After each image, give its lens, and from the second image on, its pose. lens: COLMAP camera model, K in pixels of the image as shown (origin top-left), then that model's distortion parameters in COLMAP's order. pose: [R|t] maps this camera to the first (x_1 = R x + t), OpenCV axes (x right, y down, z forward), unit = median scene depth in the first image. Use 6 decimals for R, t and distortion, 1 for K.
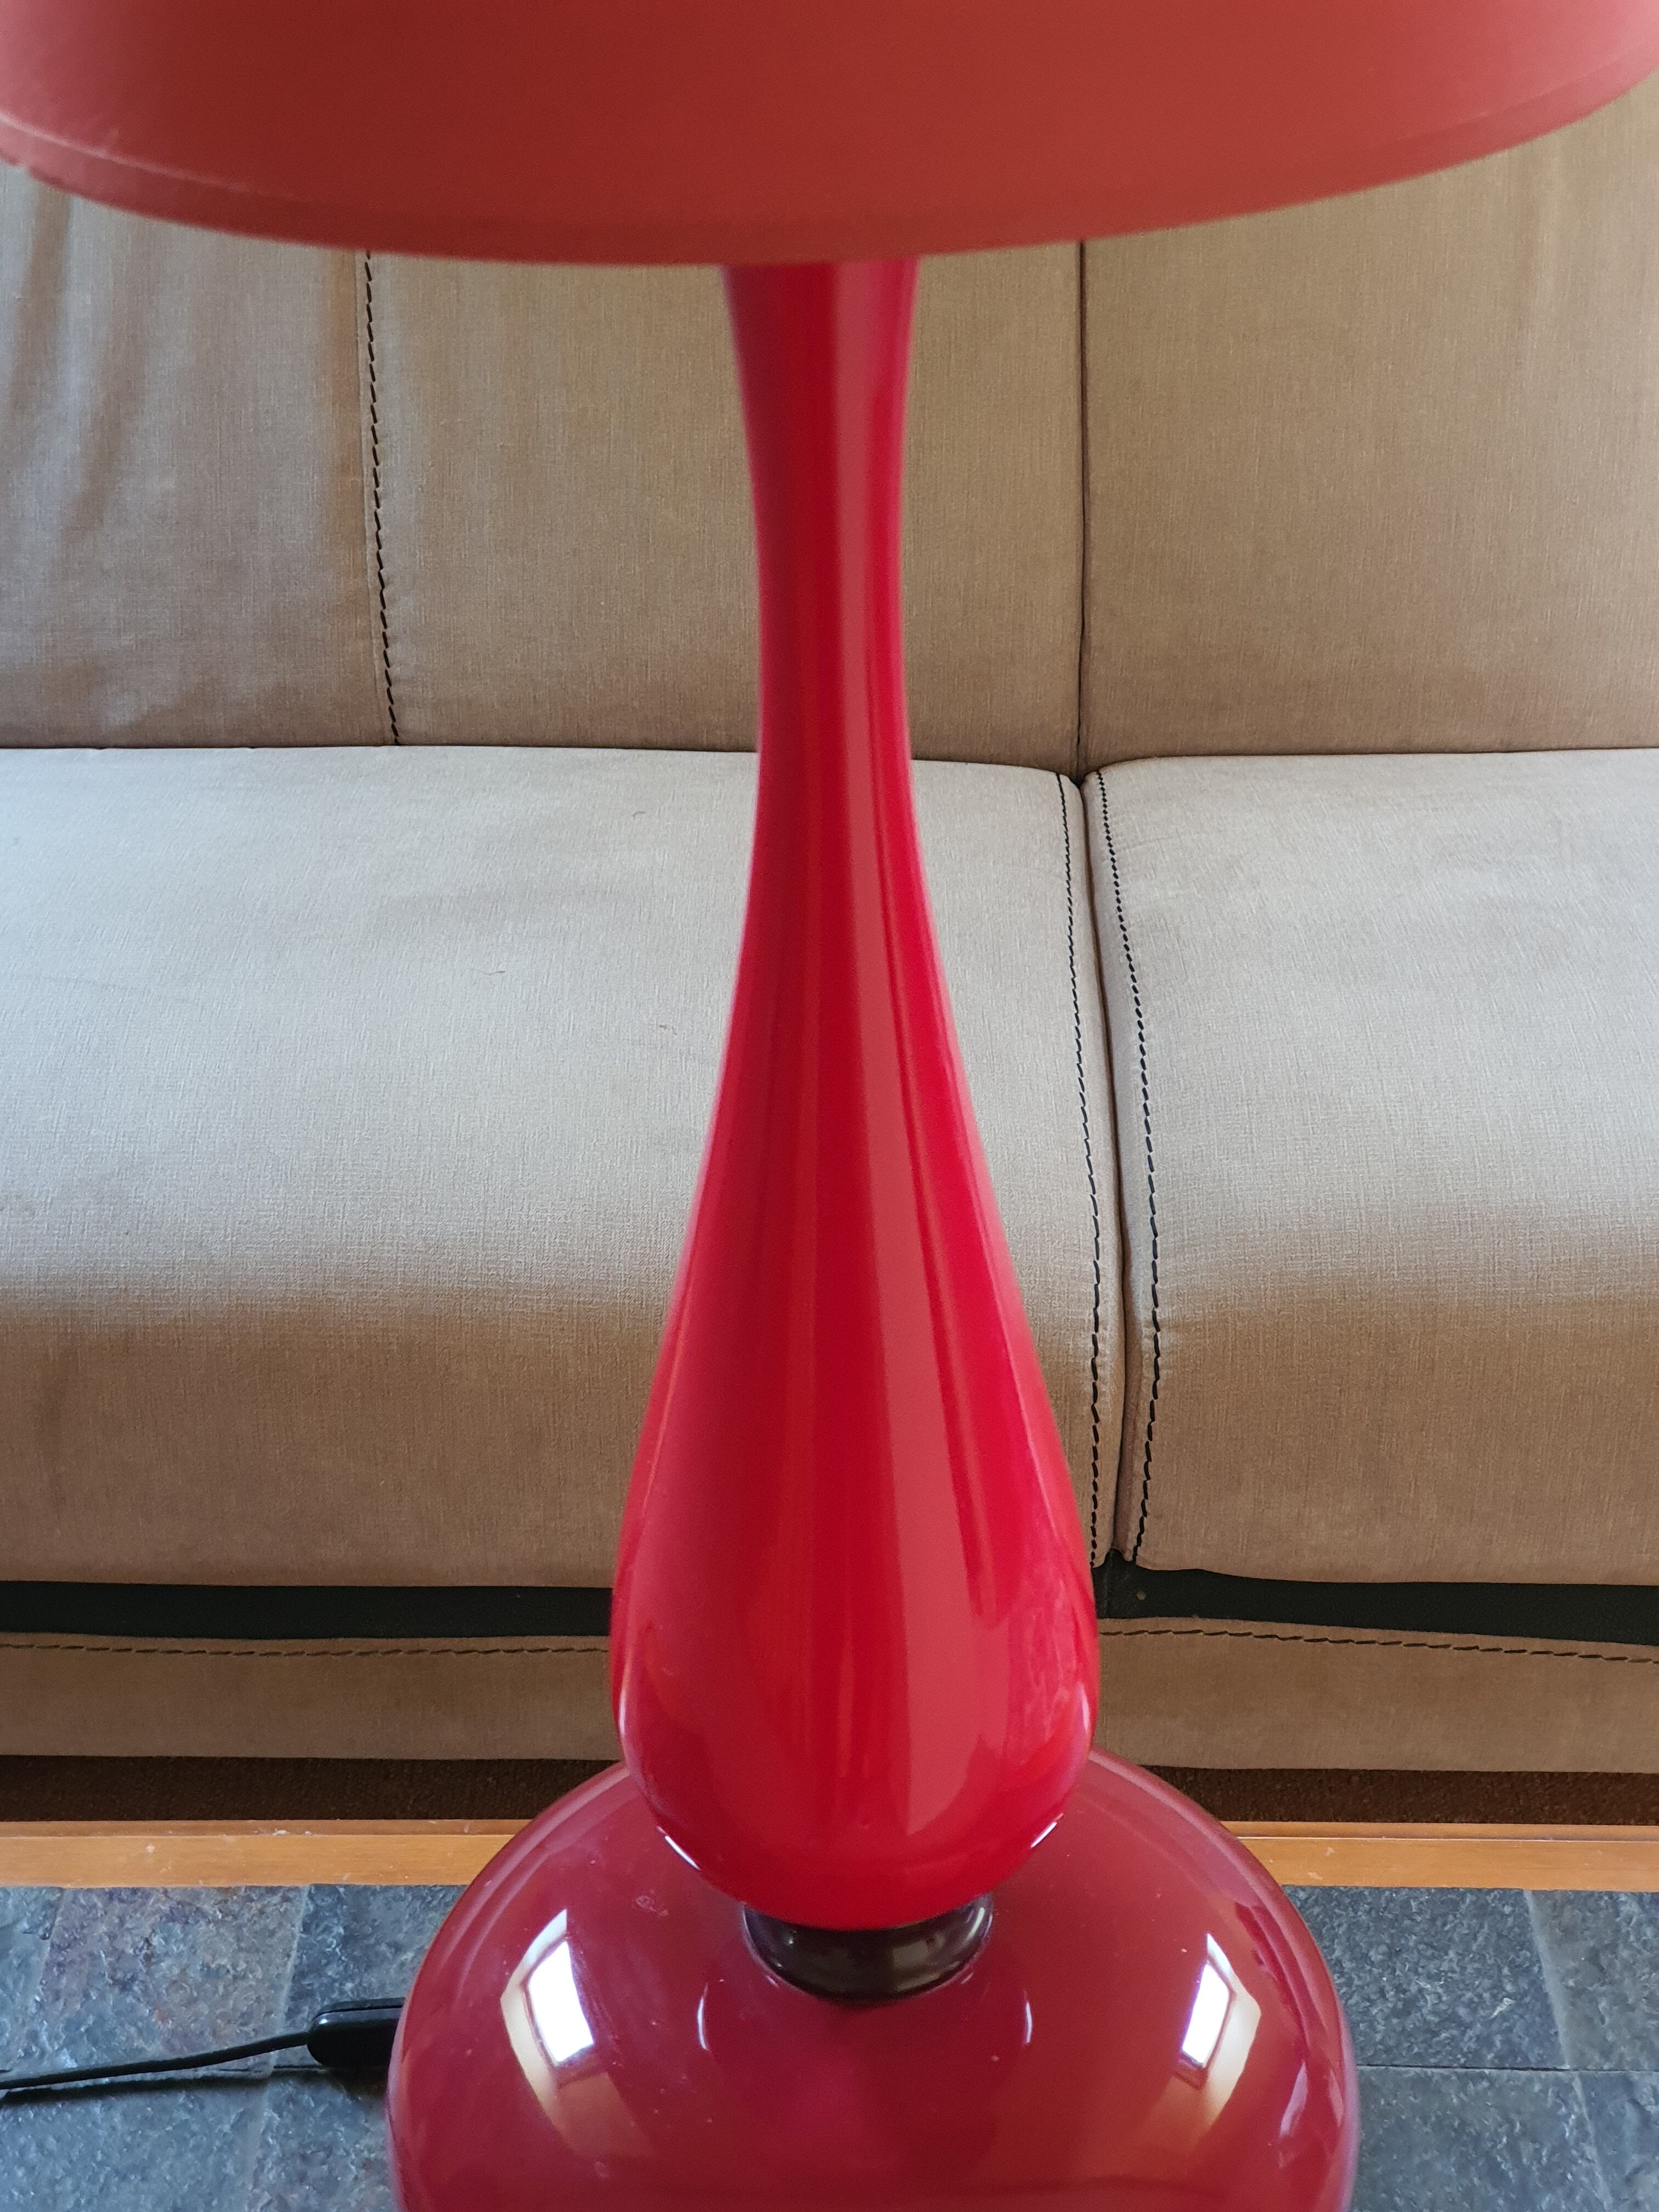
lens RADIAL K [[3343.1, 0, 802.8], [0, 3343.1, 1138.4], [0, 0, 1]] dist [0.081092, 0.000000]
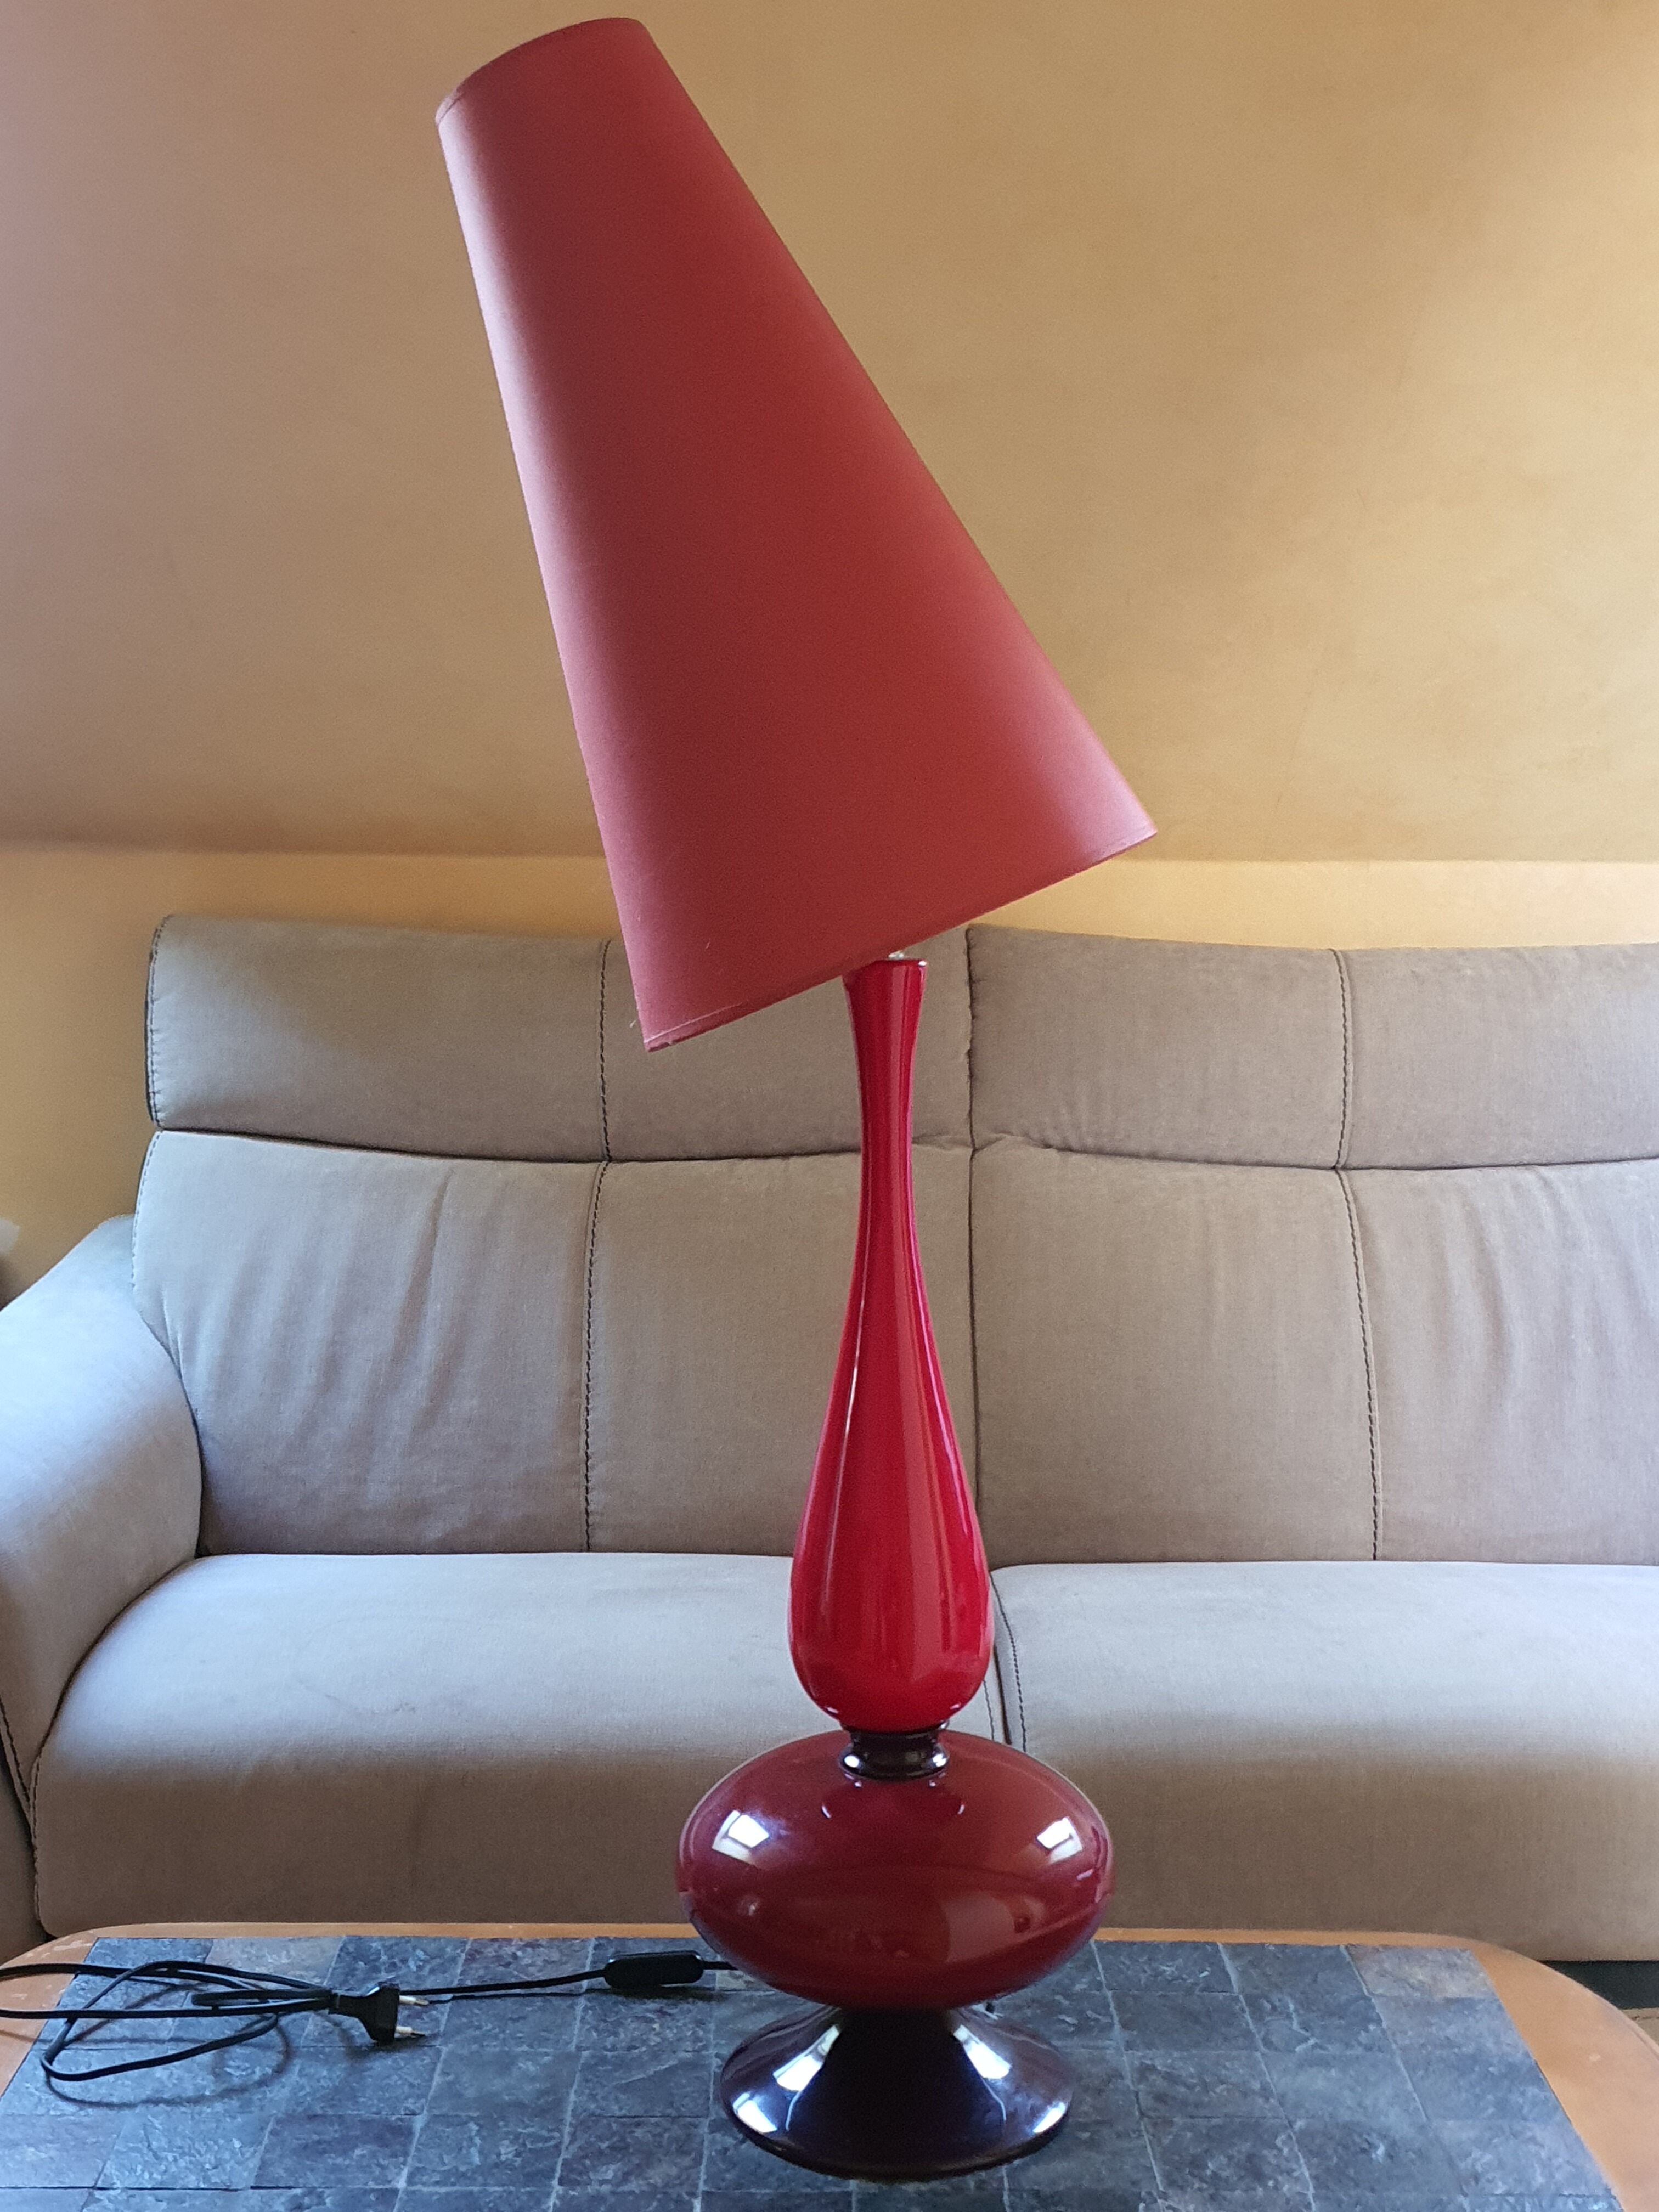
lens RADIAL K [[2716.8, 0, 808.4], [0, 2716.8, 1092.7], [0, 0, 1]] dist [0.061672, 0.000000]
pose [[0.999740, 0.014157, 0.017870, -0.040852], [-0.004927, 0.899481, -0.436932, 0.330376], [-0.022260, 0.436730, 0.899317, -0.444458]]
